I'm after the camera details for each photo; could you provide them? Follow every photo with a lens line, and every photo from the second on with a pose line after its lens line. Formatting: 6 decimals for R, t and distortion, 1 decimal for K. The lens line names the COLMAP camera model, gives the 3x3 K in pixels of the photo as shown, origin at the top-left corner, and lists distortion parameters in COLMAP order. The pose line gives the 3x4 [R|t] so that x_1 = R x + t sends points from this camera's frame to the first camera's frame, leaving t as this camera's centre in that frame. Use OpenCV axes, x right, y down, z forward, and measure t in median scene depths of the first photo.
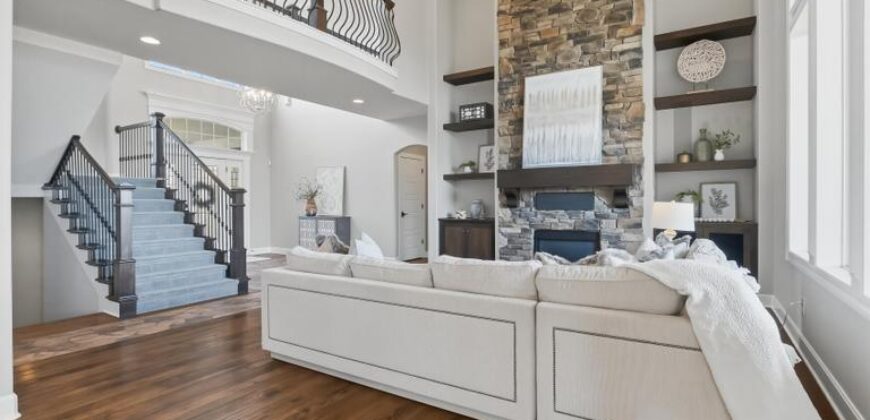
lens RADIAL K [[434.6, 0, 435.5], [0, 434.6, 204.6], [0, 0, 1]] dist [0.002949, 0.001289]
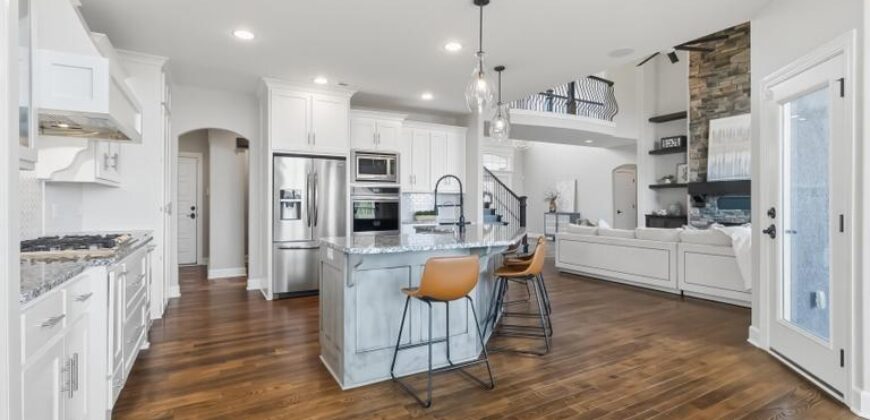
lens RADIAL K [[398.9, 0, 435.4], [0, 398.9, 201.5], [0, 0, 1]] dist [-0.004235, 0.002190]
pose [[0.878978, -0.000439, -0.476862, 0.030998], [-0.003023, 0.999974, -0.006494, -0.002311], [0.476852, 0.007150, 0.878954, -0.645179]]
